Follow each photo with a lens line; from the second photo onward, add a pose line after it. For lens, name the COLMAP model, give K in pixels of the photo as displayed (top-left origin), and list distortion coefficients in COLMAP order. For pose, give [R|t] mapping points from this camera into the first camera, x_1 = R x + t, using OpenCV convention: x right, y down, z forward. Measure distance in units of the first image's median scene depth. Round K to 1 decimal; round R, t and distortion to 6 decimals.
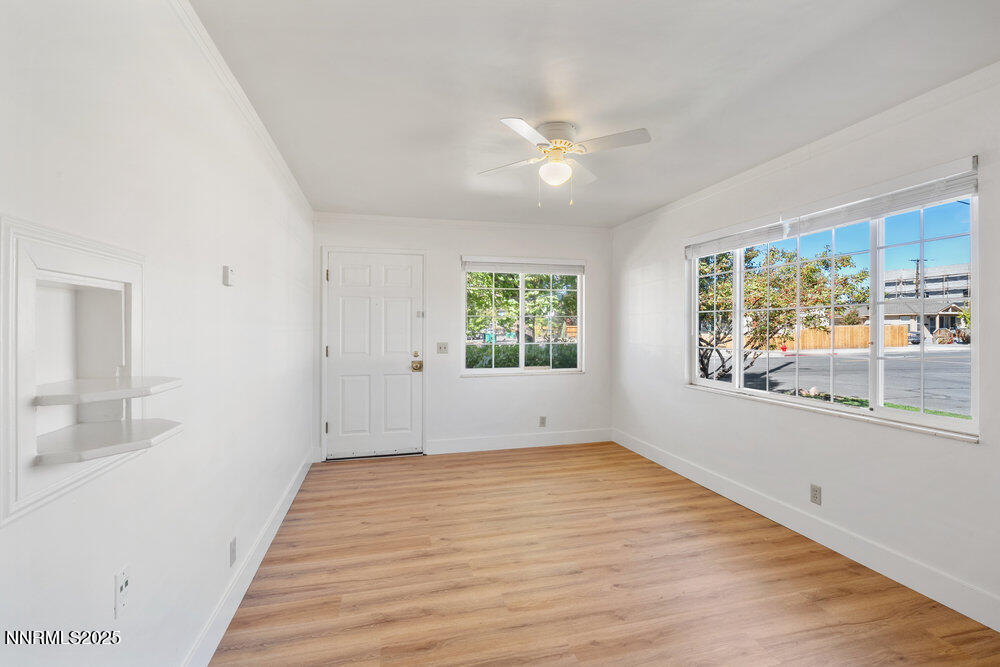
lens RADIAL K [[454.5, 0, 507.2], [0, 454.5, 329.1], [0, 0, 1]] dist [-0.010512, 0.003541]
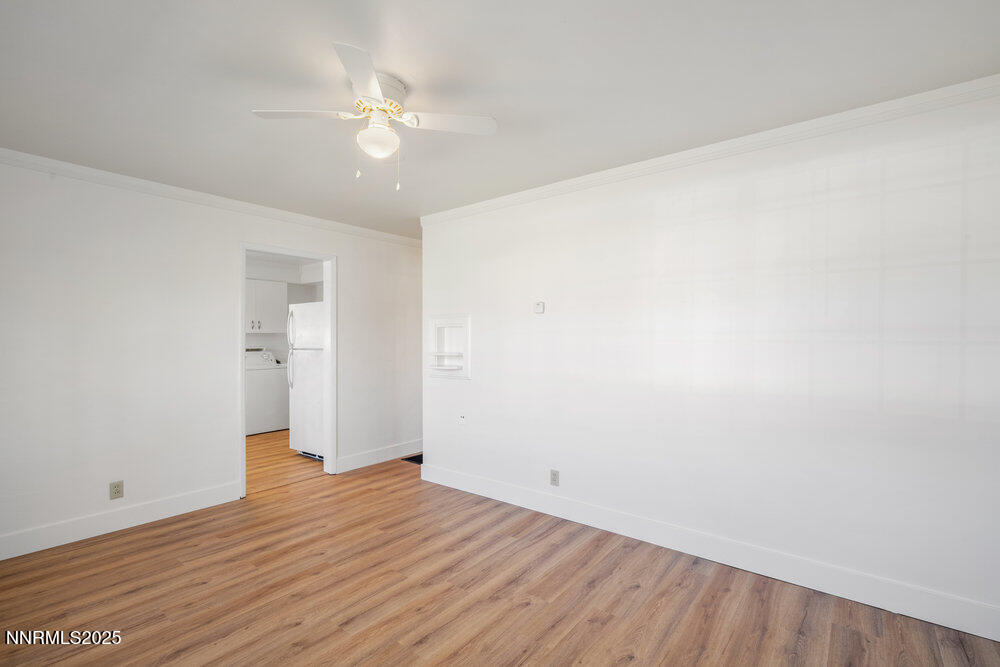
lens RADIAL K [[454.5, 0, 503.7], [0, 454.5, 331.0], [0, 0, 1]] dist [-0.010512, 0.003541]
pose [[-0.801460, -0.003006, -0.598041, 0.383282], [0.000475, 0.999984, -0.005663, -0.015505], [0.598049, -0.004823, -0.801445, 1.668324]]
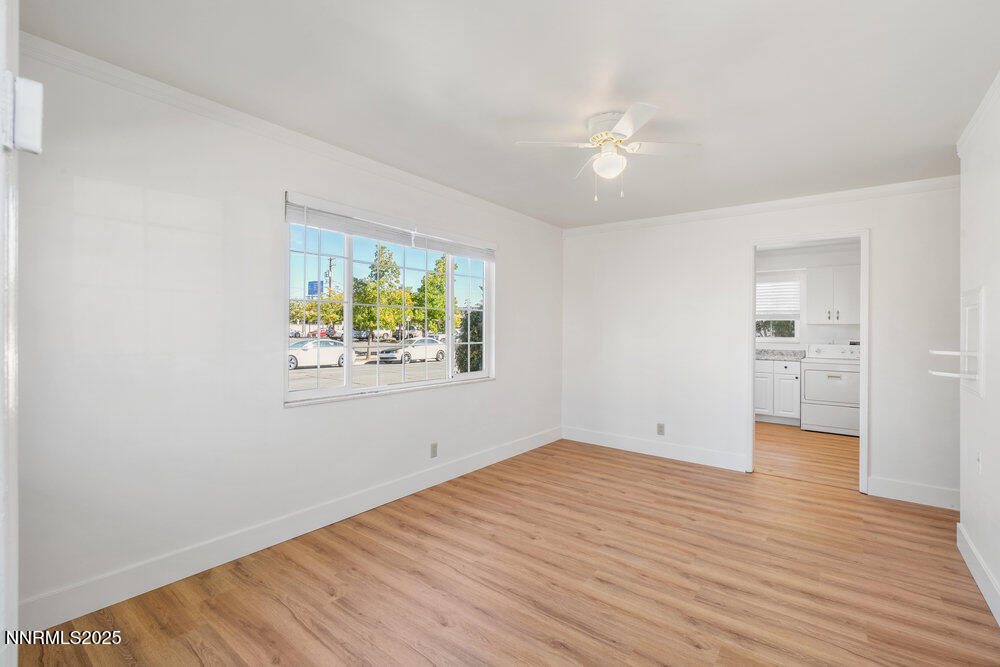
lens RADIAL K [[454.5, 0, 495.8], [0, 454.5, 331.5], [0, 0, 1]] dist [-0.010512, 0.003541]
pose [[-0.600092, -0.010741, 0.799859, -0.501019], [-0.005130, 0.999941, 0.009579, 0.000607], [-0.799915, 0.001645, -0.600111, 1.677989]]
